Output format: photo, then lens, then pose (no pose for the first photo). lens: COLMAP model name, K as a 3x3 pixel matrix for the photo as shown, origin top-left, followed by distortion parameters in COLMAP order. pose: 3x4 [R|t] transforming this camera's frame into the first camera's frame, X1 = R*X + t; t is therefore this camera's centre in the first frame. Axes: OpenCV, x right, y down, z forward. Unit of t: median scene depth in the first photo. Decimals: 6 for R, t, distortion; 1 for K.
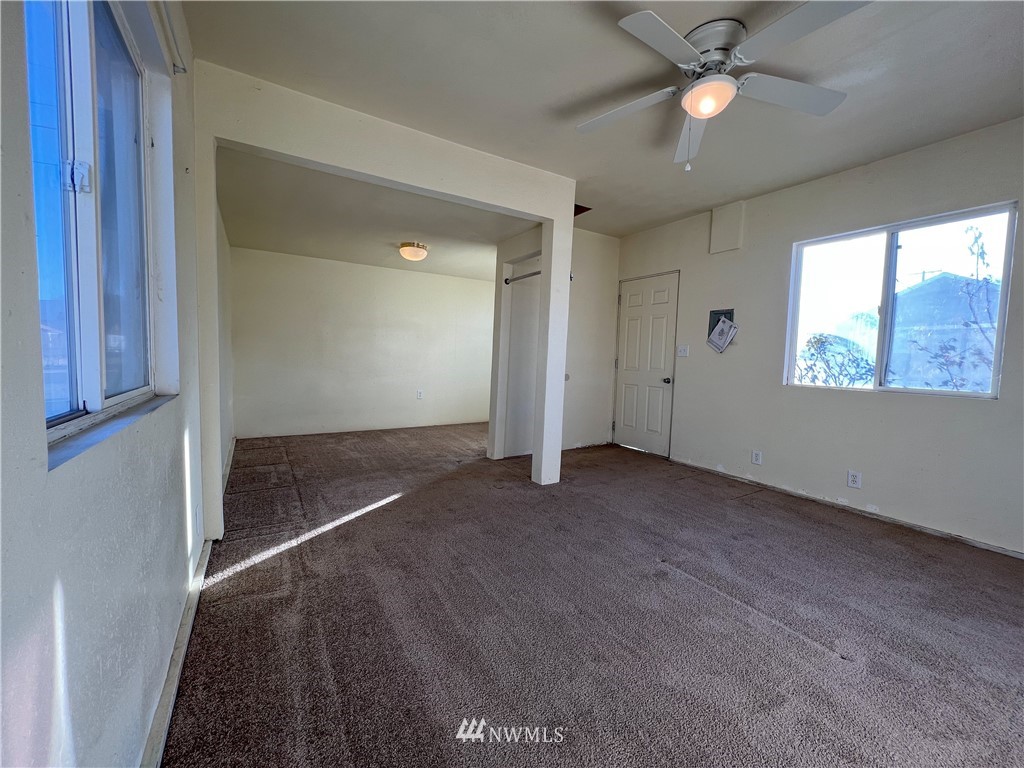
lens RADIAL K [[407.2, 0, 511.6], [0, 407.2, 381.2], [0, 0, 1]] dist [-0.001067, -0.000098]
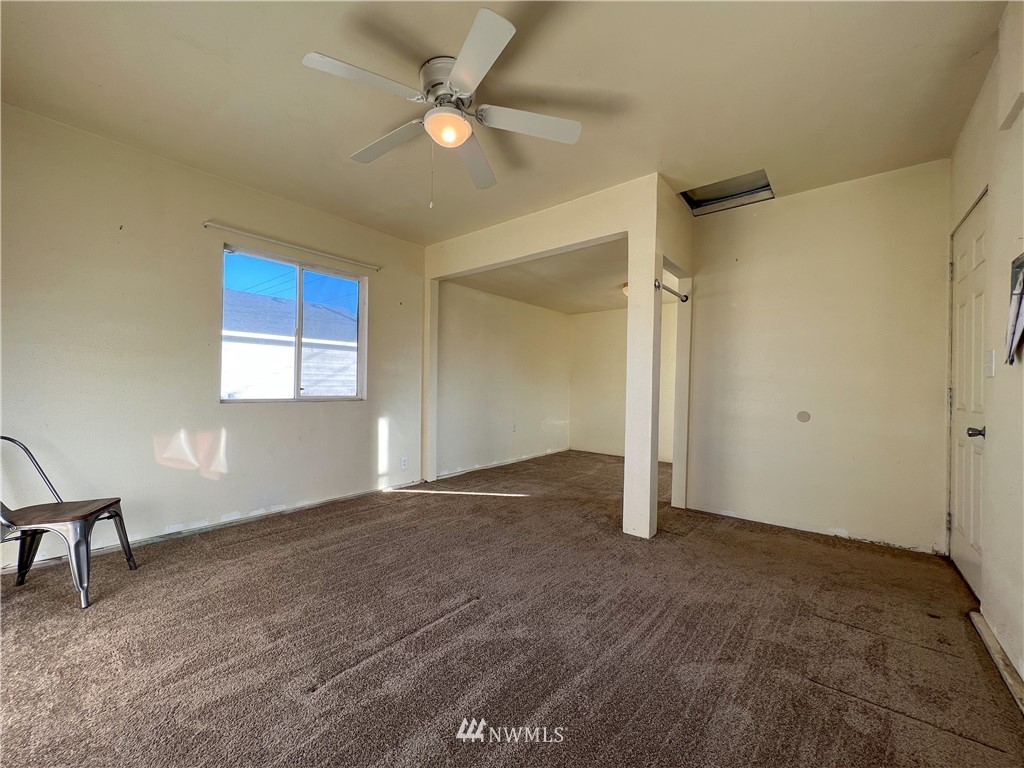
lens RADIAL K [[407.2, 0, 509.5], [0, 407.2, 384.8], [0, 0, 1]] dist [-0.001067, -0.000098]
pose [[0.317490, -0.025295, -0.947924, 0.876709], [-0.062281, 0.996929, -0.047463, -0.000526], [0.946214, 0.074106, 0.314940, 0.507814]]
